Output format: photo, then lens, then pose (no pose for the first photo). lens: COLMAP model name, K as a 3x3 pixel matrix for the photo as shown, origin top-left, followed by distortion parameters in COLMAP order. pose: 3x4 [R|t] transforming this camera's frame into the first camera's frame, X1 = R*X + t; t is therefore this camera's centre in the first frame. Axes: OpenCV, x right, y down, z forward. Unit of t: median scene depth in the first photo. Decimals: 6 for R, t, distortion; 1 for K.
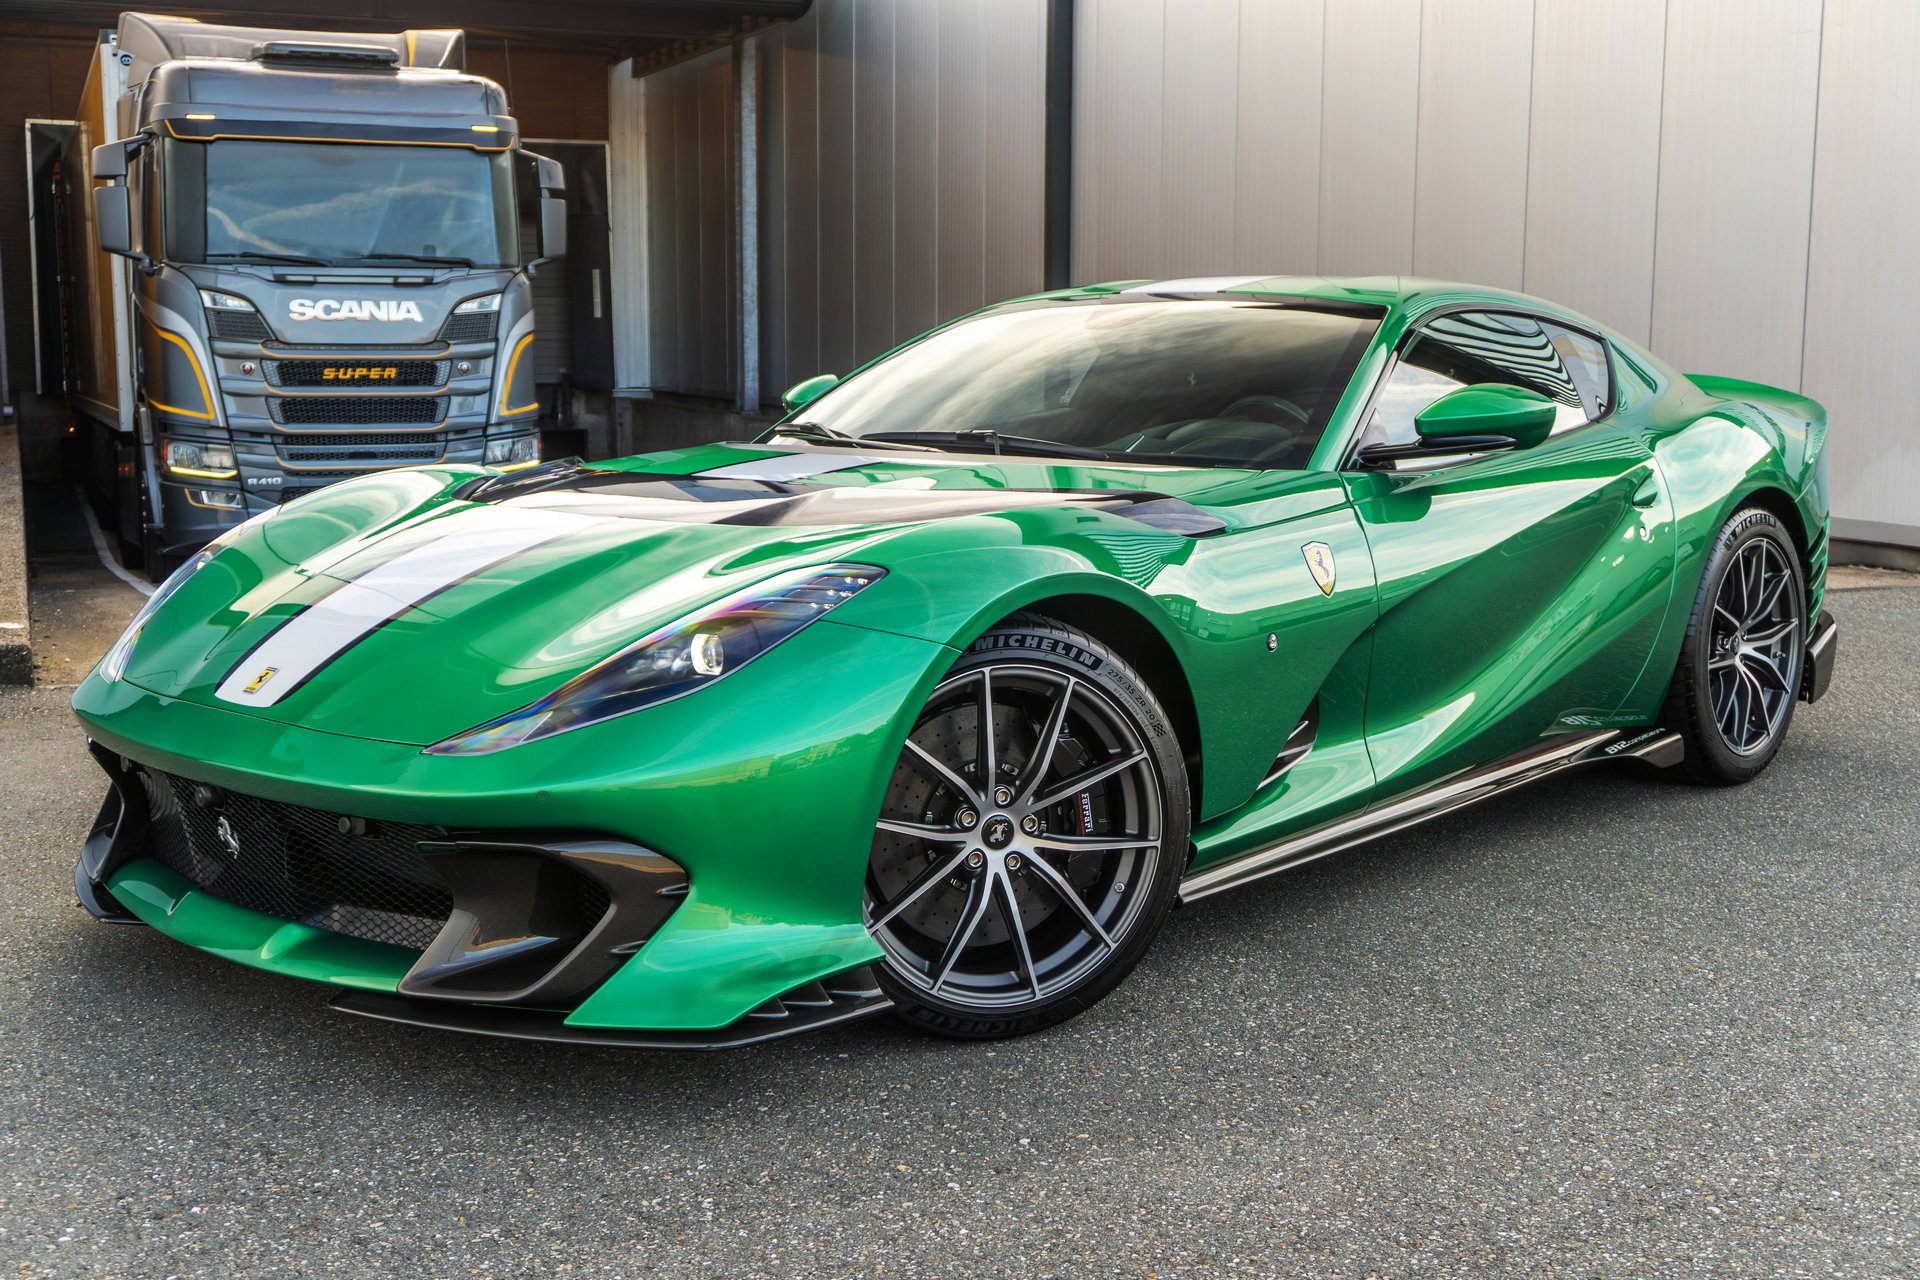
lens RADIAL K [[2209.3, 0, 960.0], [0, 2209.3, 640.0], [0, 0, 1]] dist [-0.014199, 0.020432]
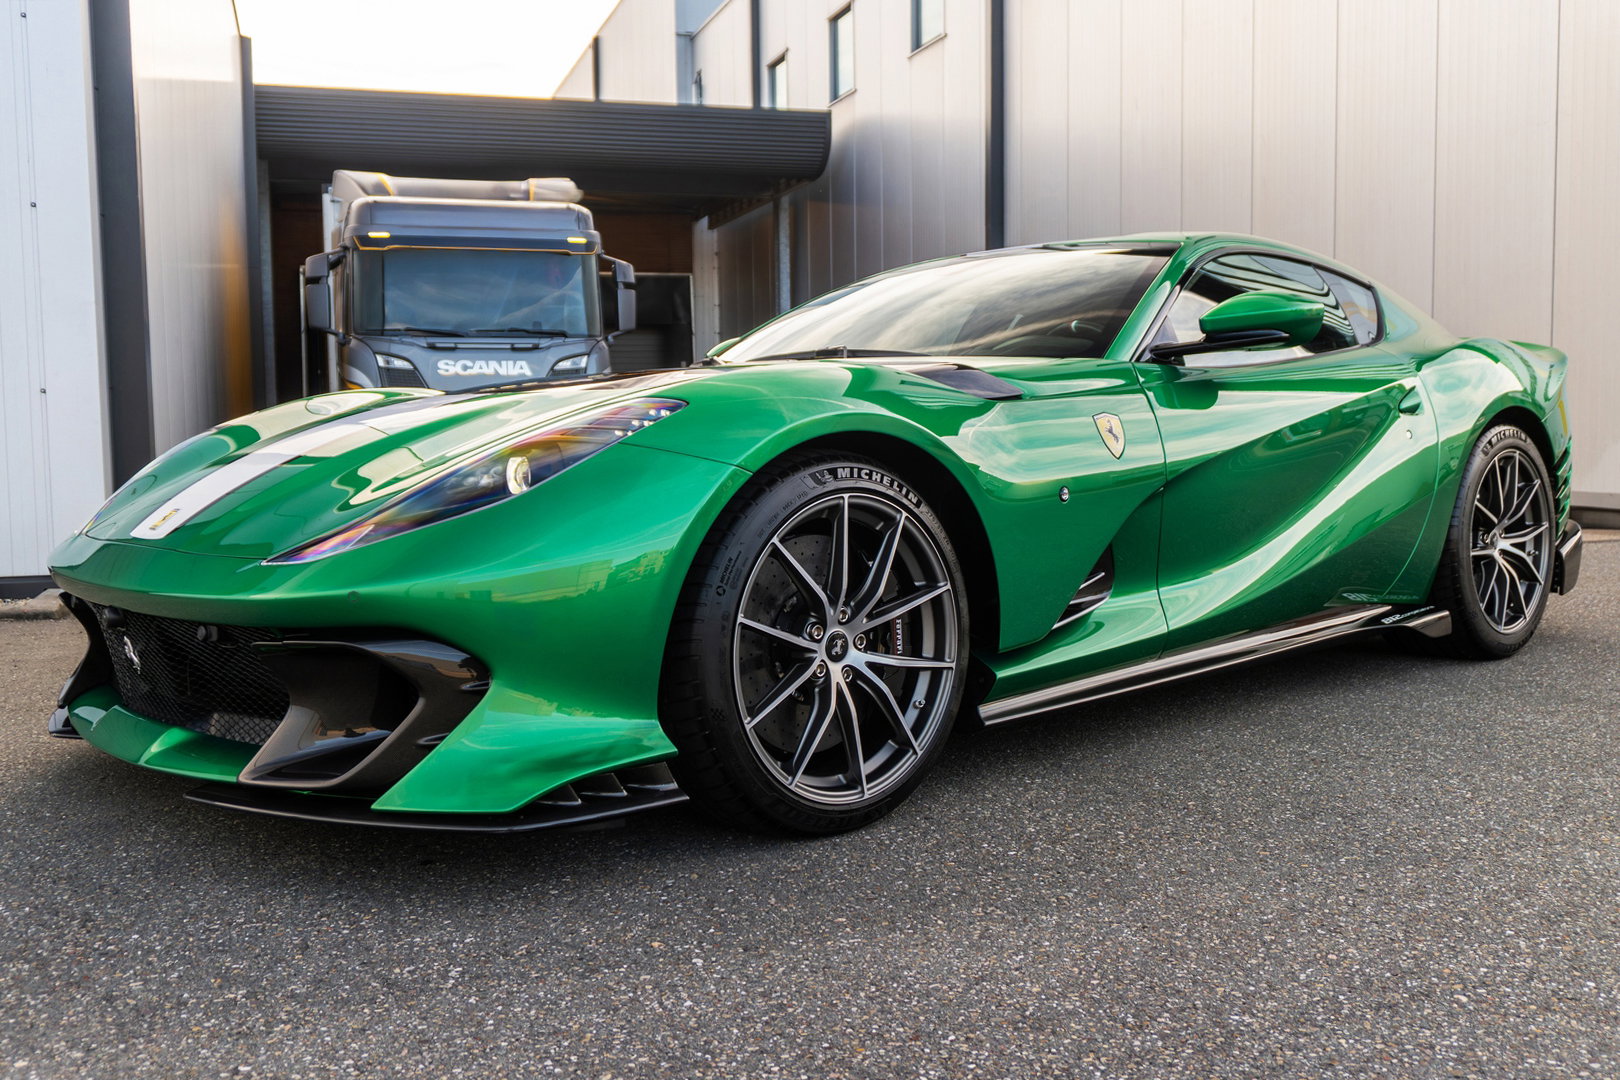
lens RADIAL K [[1520.7, 0, 810.0], [0, 1520.7, 540.0], [0, 0, 1]] dist [-0.010445, -0.023364]
pose [[0.995404, -0.007401, -0.095478, 0.063474], [0.001581, 0.998143, -0.060898, 0.050676], [0.095751, 0.060467, 0.993567, 0.155555]]
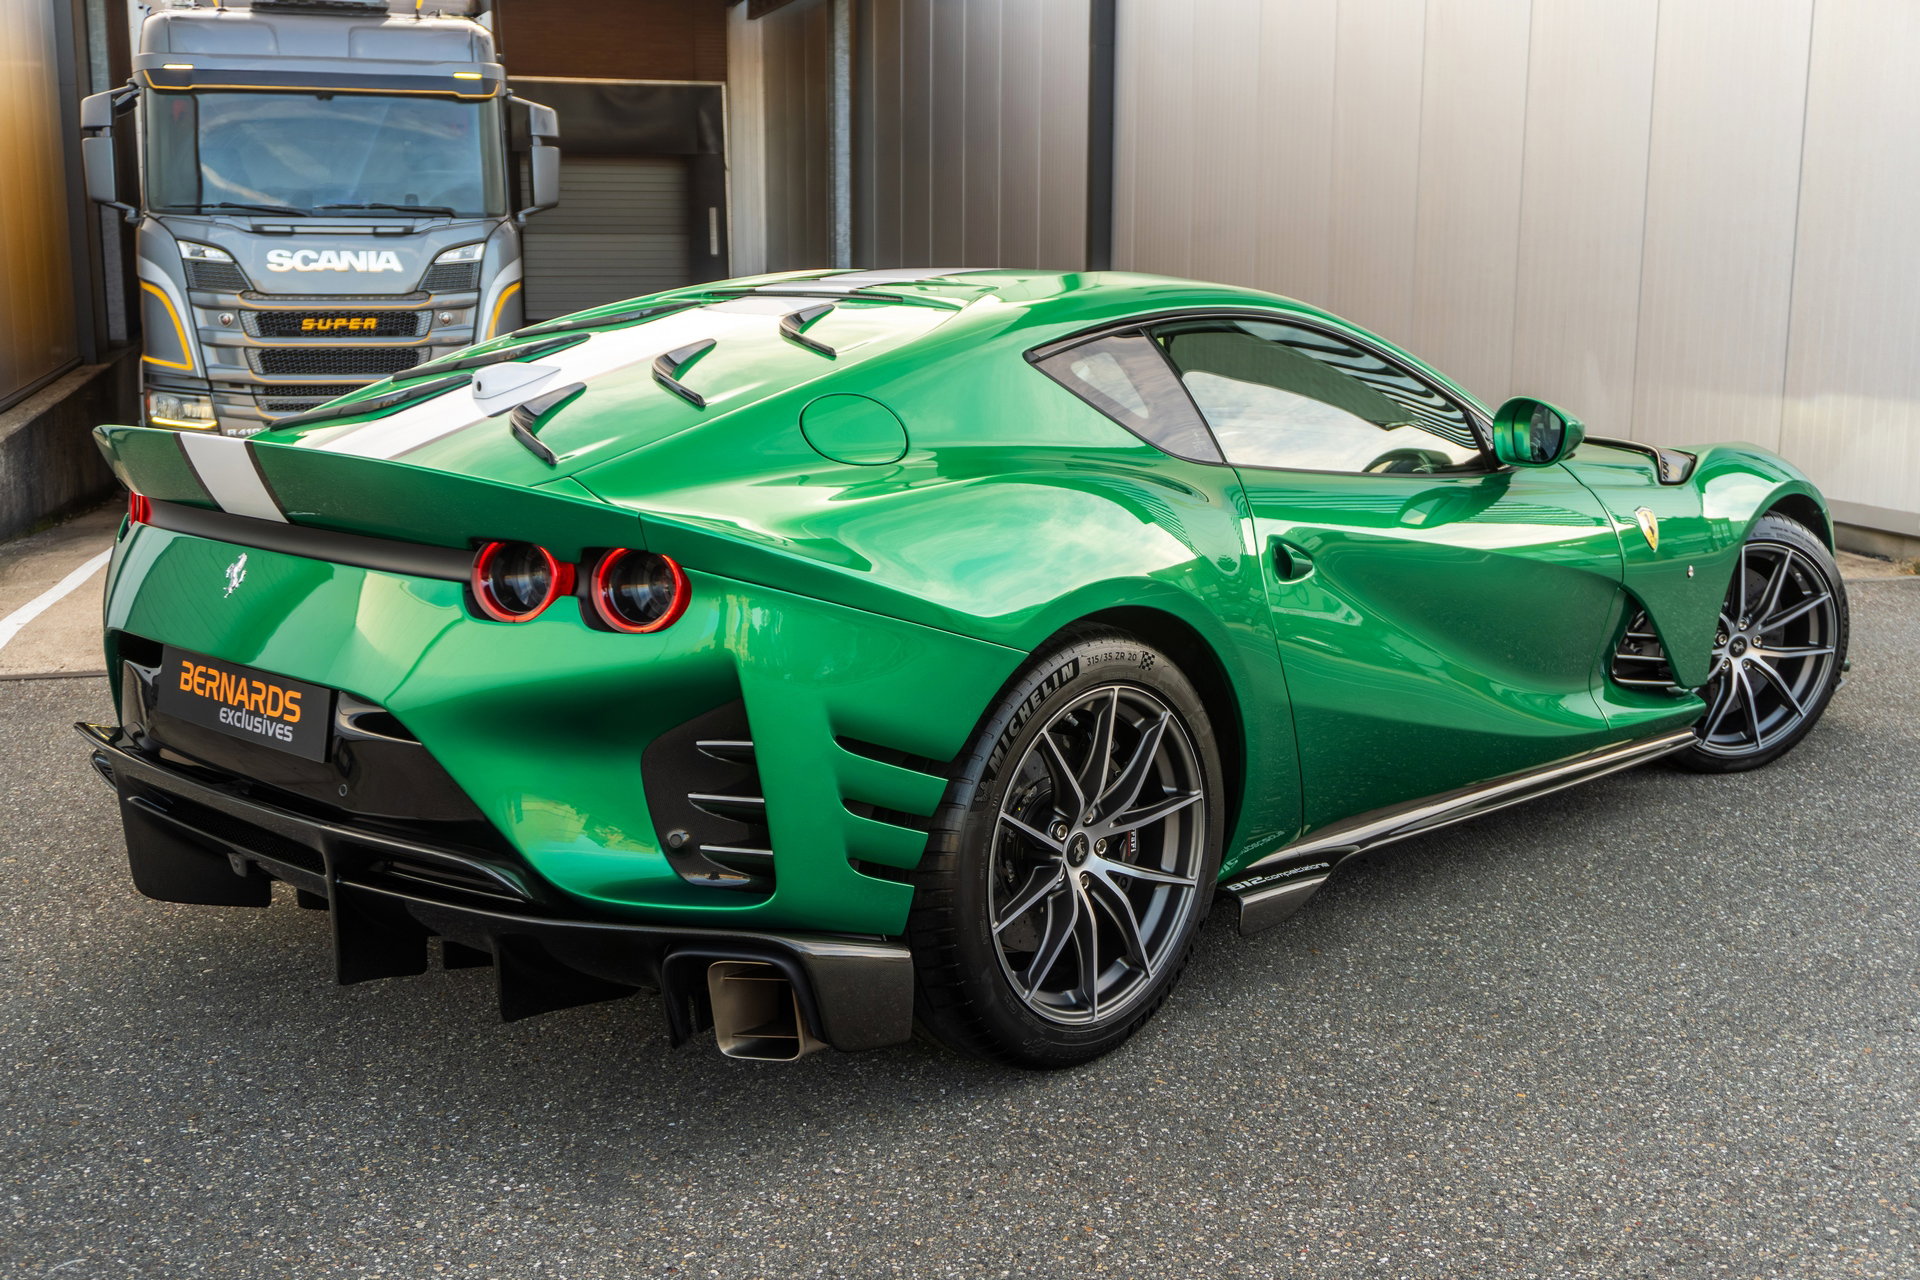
lens RADIAL K [[2072.7, 0, 960.0], [0, 2072.7, 640.0], [0, 0, 1]] dist [-0.011181, -0.003319]
pose [[0.995273, 0.018229, -0.095394, 0.254123], [-0.014036, 0.998913, 0.044446, -0.059143], [0.096101, -0.042897, 0.994447, 0.221246]]
